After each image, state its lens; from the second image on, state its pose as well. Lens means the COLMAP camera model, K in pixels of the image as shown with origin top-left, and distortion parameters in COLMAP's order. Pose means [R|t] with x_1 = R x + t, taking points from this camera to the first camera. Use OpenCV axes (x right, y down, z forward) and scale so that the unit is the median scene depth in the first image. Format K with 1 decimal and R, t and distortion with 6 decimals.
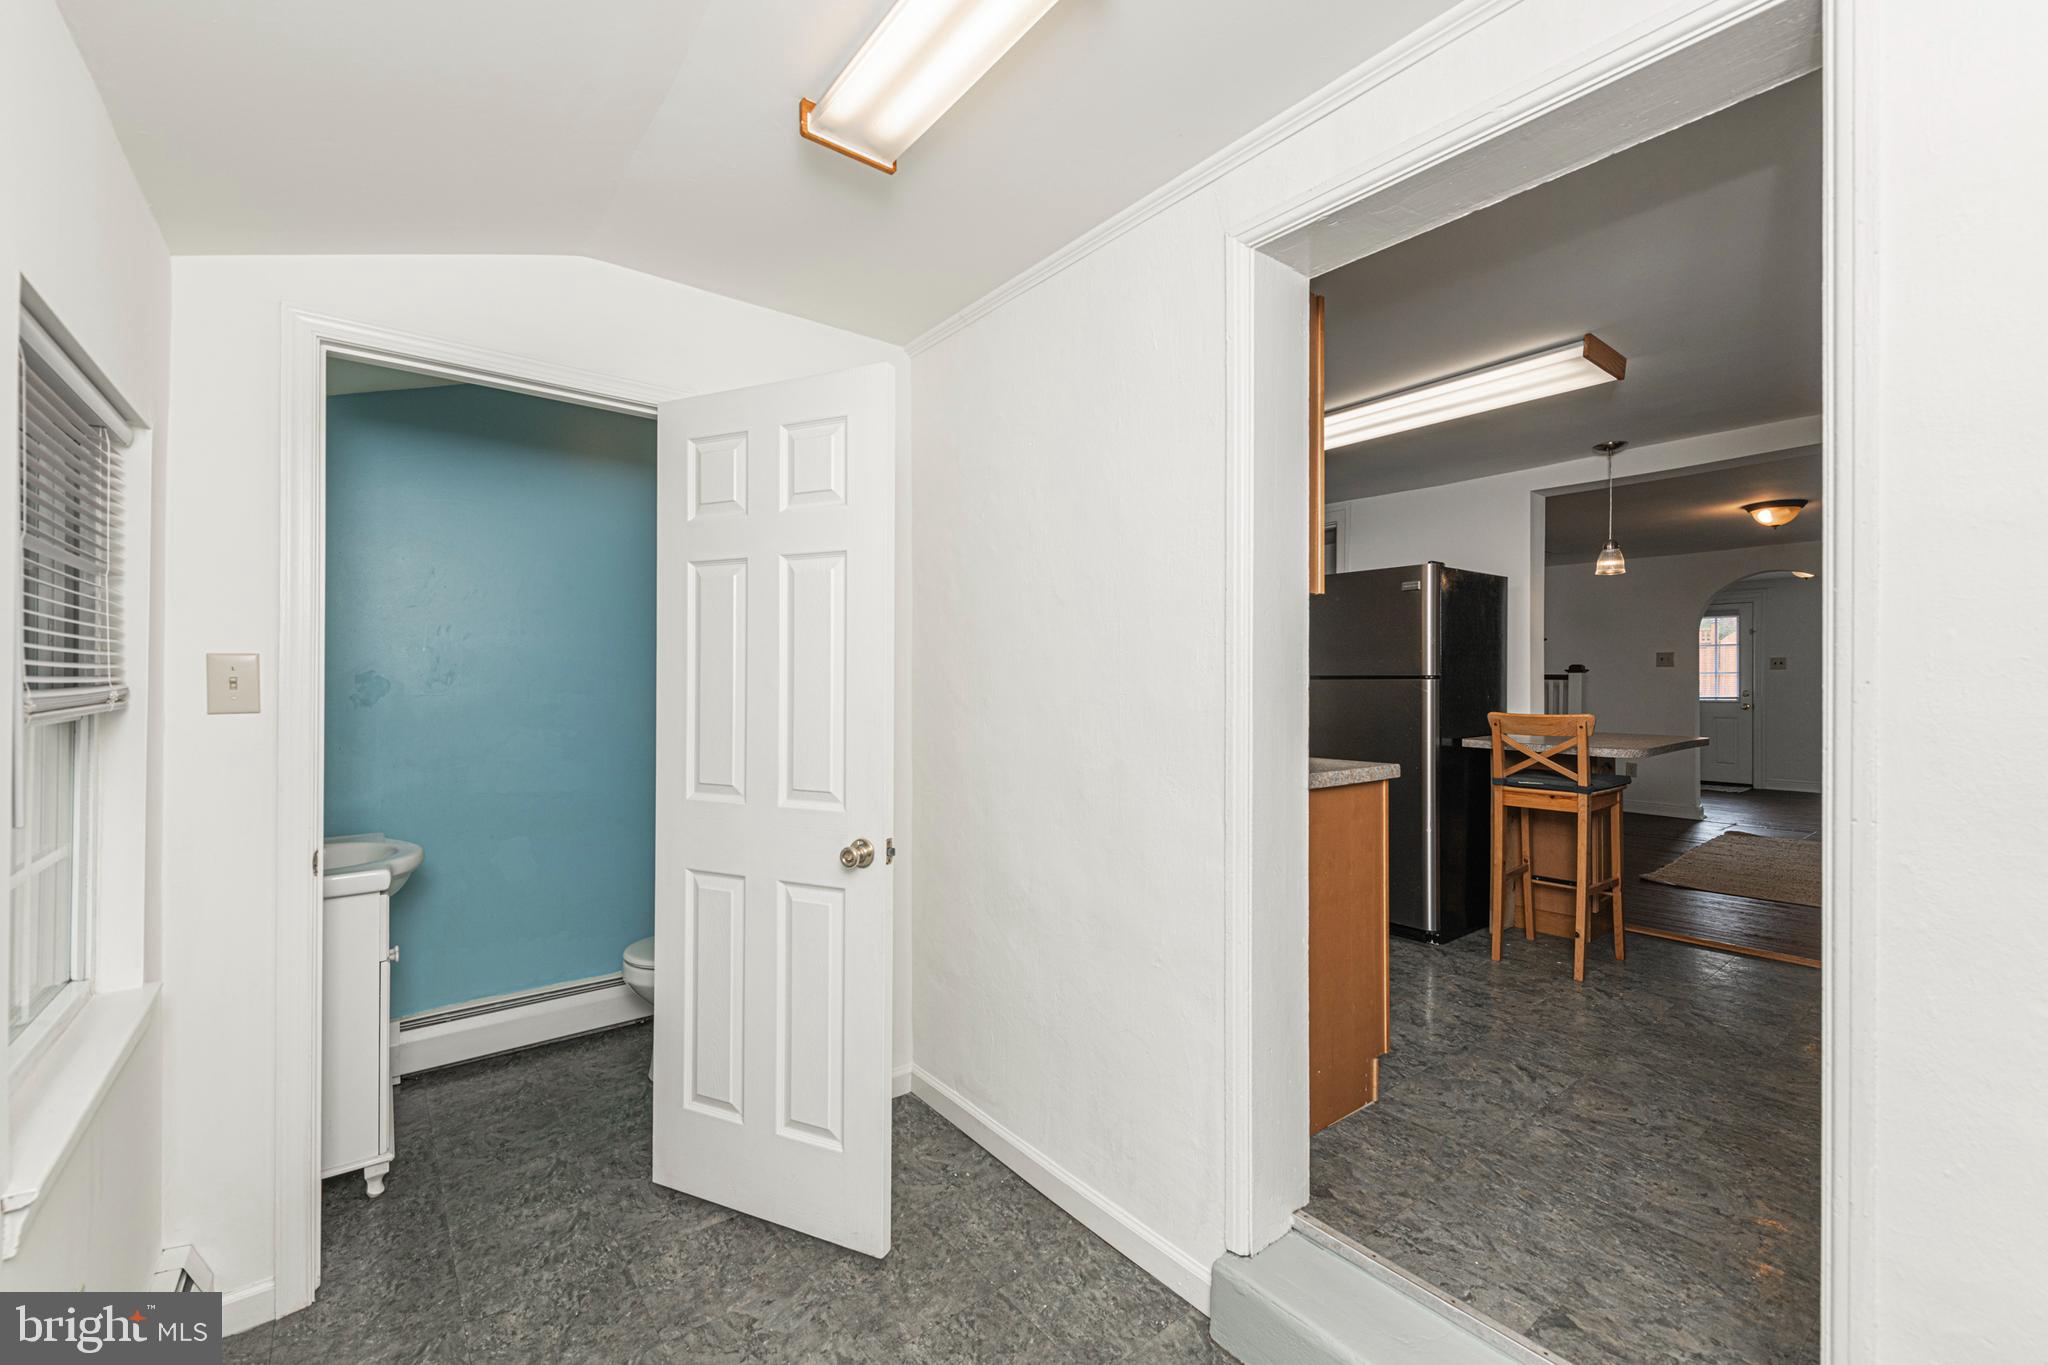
lens RADIAL K [[862.7, 0, 1027.0], [0, 862.7, 684.0], [0, 0, 1]] dist [0.001293, -0.000190]
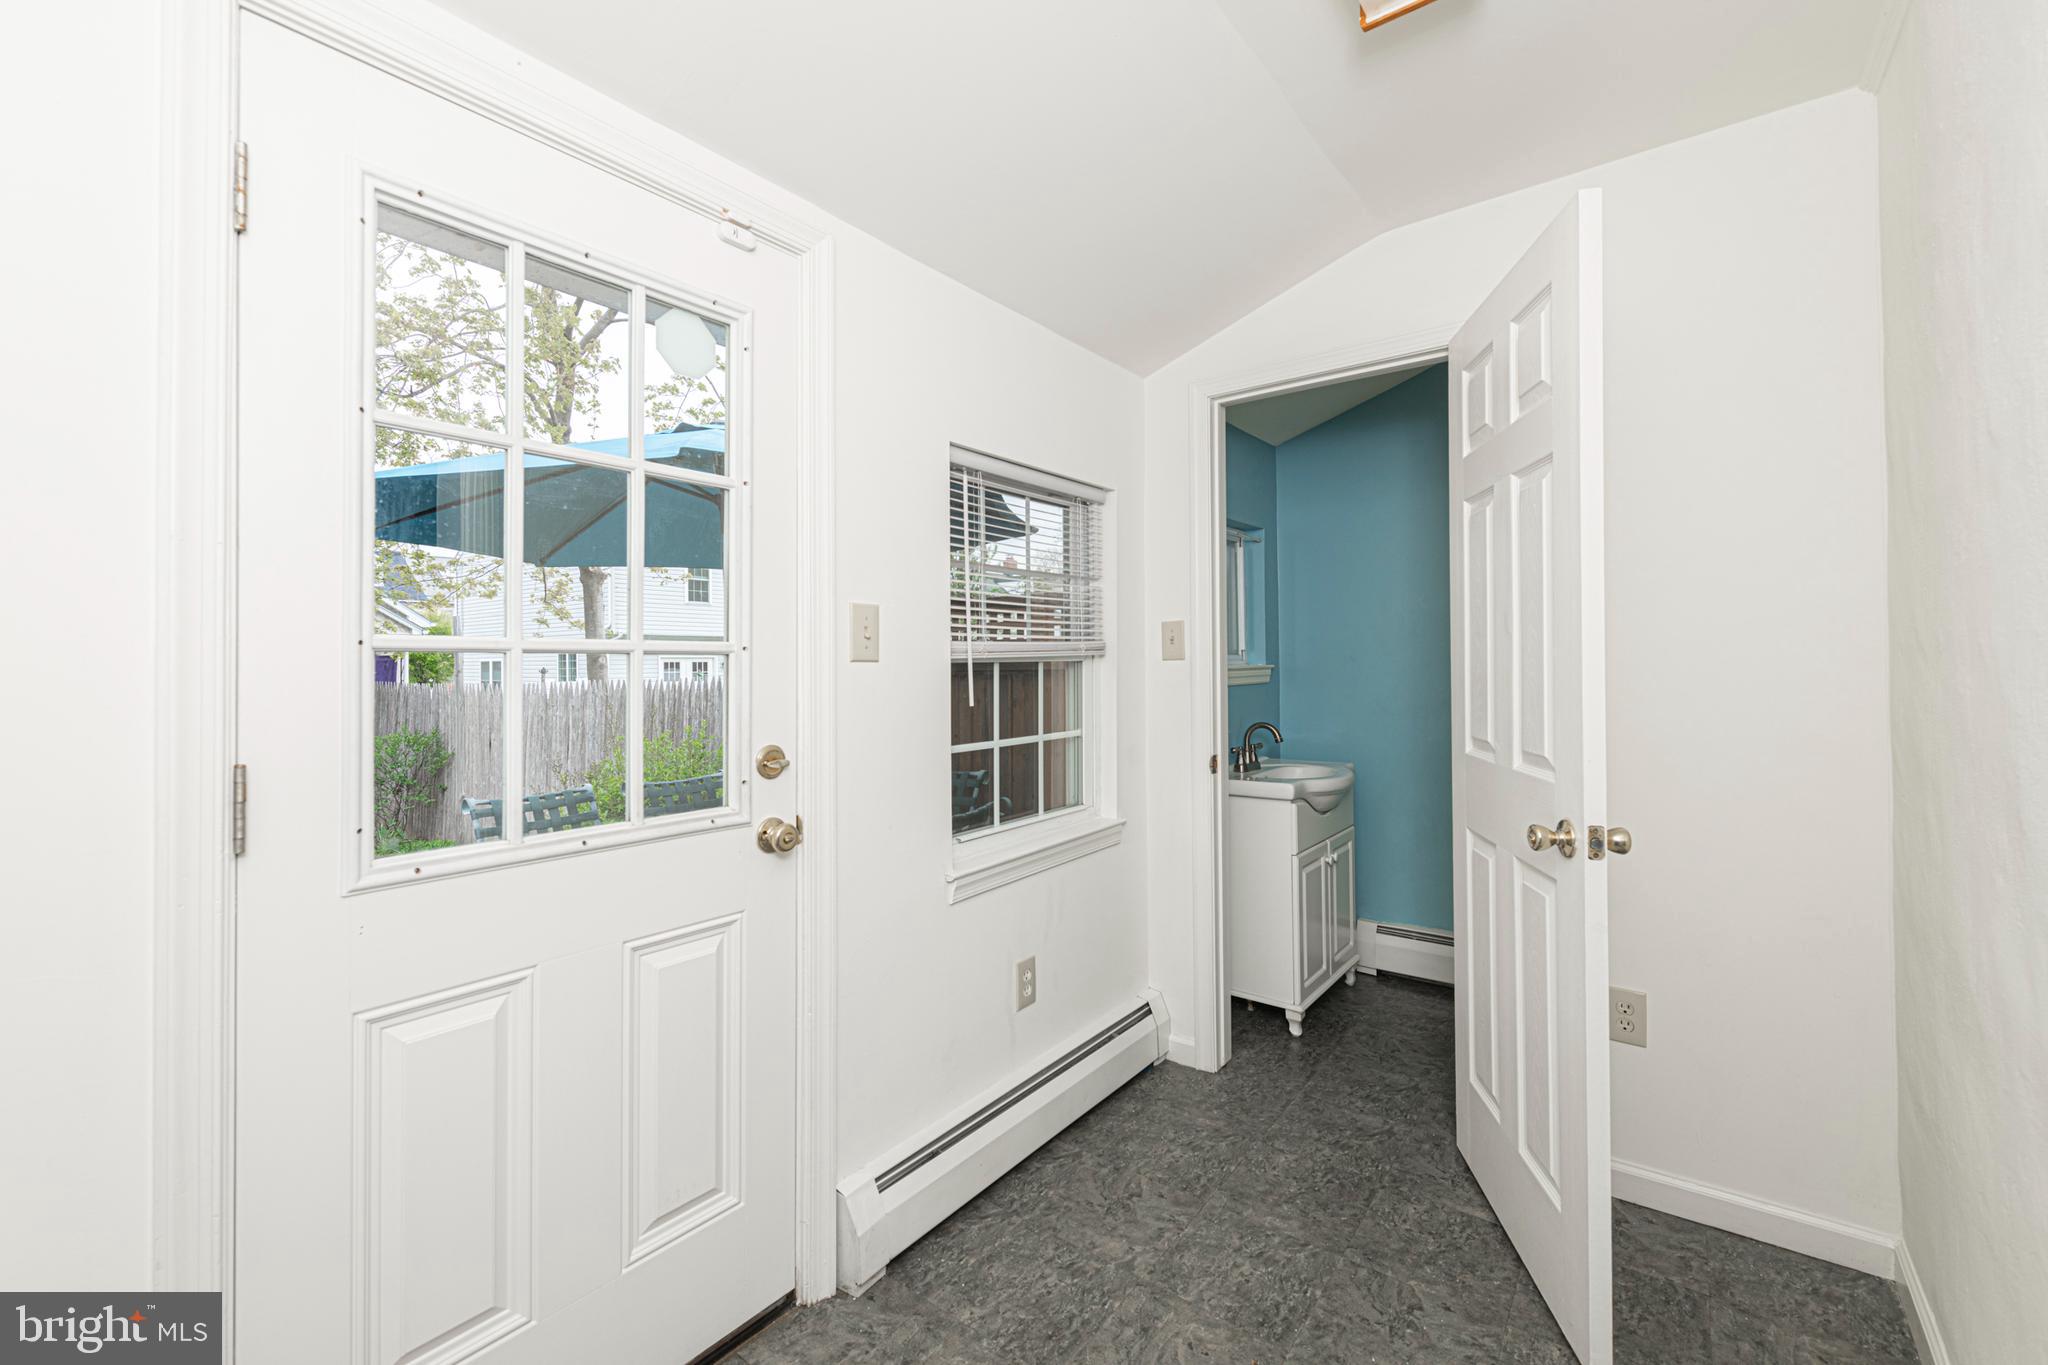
lens RADIAL K [[862.7, 0, 1011.2], [0, 862.7, 660.9], [0, 0, 1]] dist [0.001293, -0.000190]
pose [[0.211317, -0.003858, -0.977410, 0.474023], [0.007183, 0.999971, -0.002394, 0.033825], [0.977391, -0.006515, 0.211338, 0.351180]]
